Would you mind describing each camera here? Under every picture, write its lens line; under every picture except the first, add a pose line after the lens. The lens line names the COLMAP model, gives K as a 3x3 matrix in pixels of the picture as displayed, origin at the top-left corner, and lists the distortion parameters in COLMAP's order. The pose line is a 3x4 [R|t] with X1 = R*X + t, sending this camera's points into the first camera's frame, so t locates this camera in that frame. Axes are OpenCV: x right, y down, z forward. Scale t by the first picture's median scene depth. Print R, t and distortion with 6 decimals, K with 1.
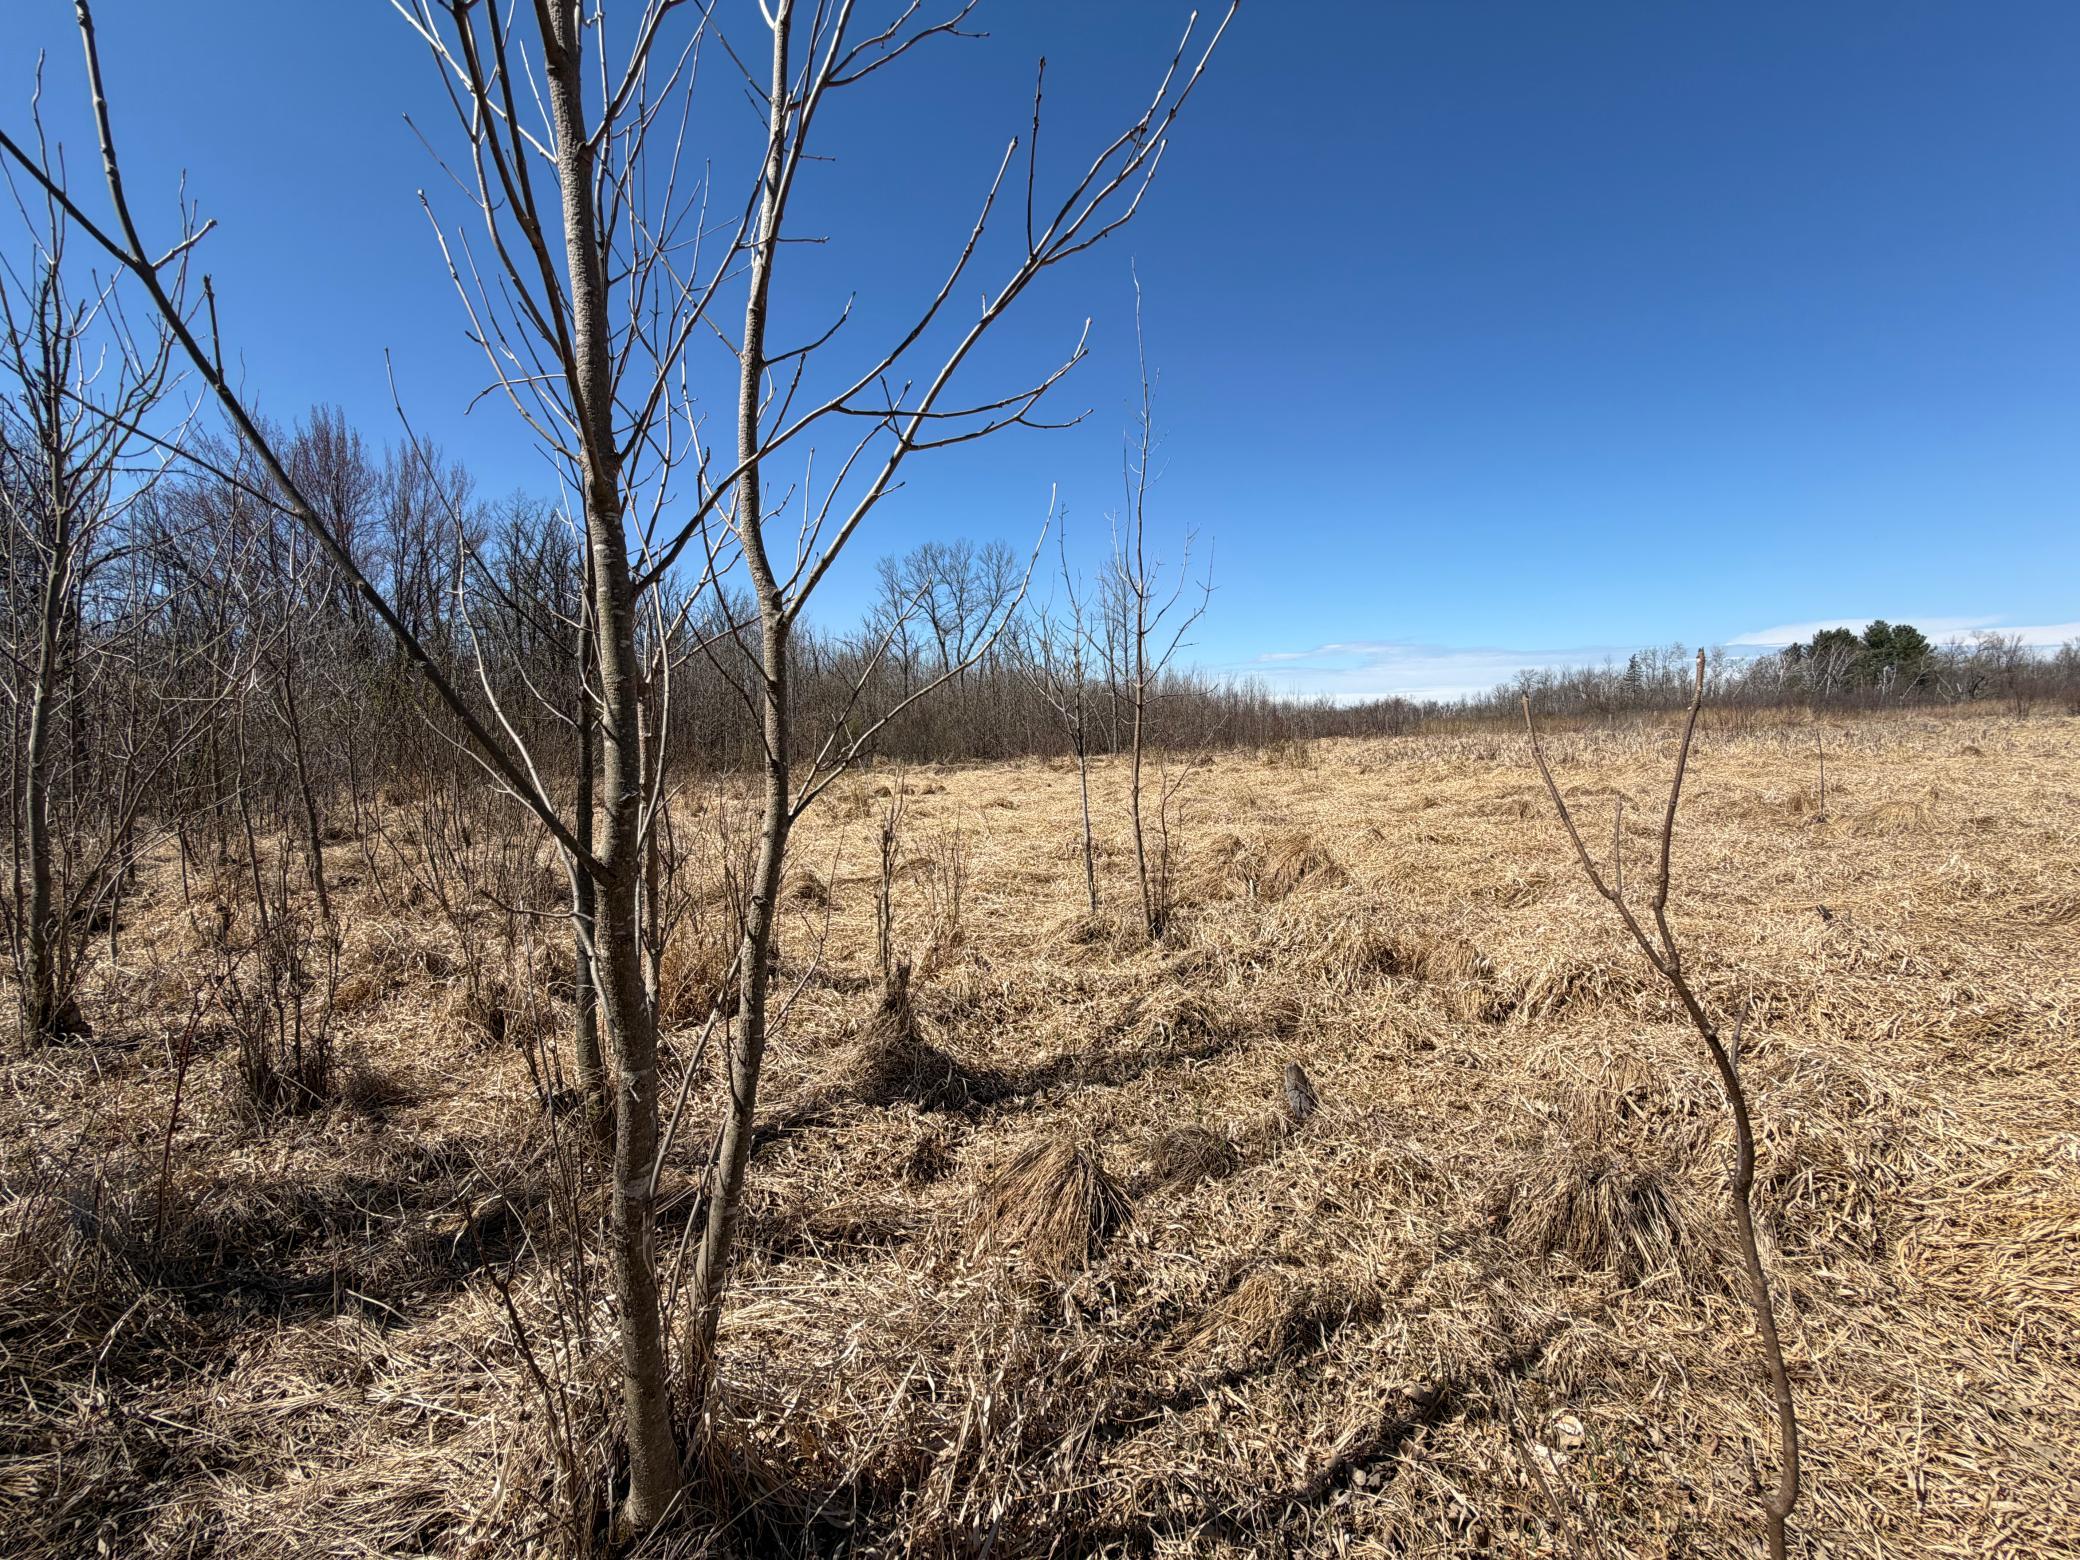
lens RADIAL K [[786.5, 0, 1040.0], [0, 786.5, 780.0], [0, 0, 1]] dist [0.000931, -0.000062]
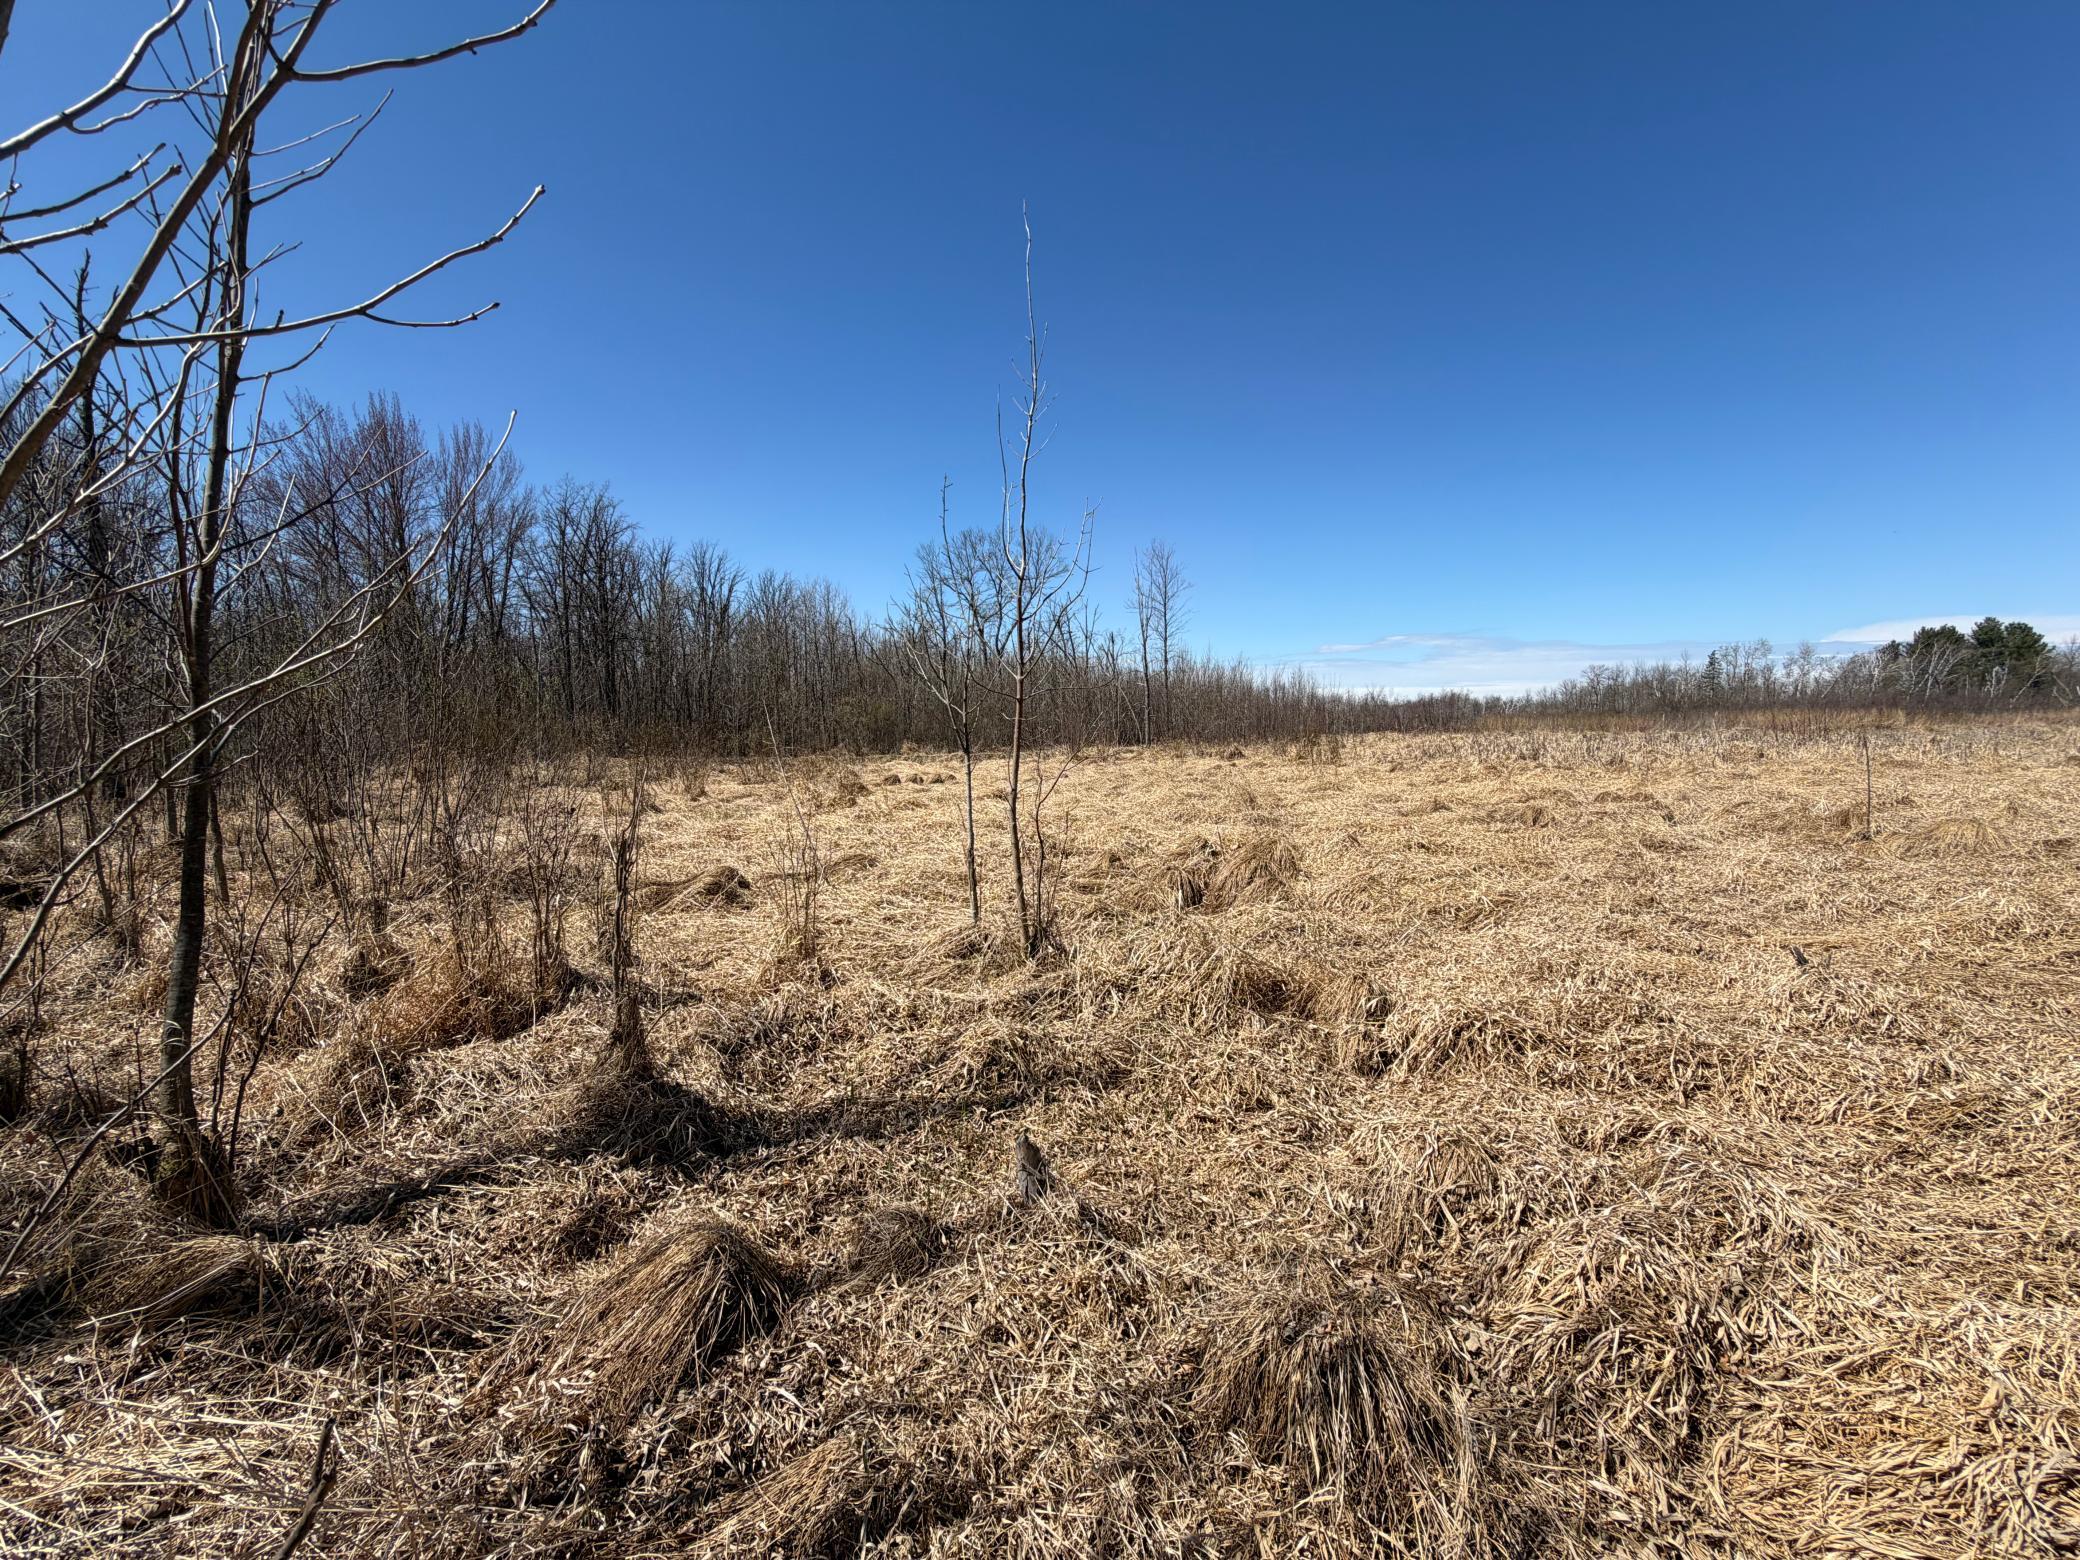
lens RADIAL K [[786.5, 0, 1040.0], [0, 786.5, 780.0], [0, 0, 1]] dist [0.000931, -0.000062]
pose [[0.998079, 0.022226, -0.057839, 0.225492], [-0.021387, 0.999658, 0.015077, -0.018273], [0.058154, -0.013811, 0.998212, 0.105880]]
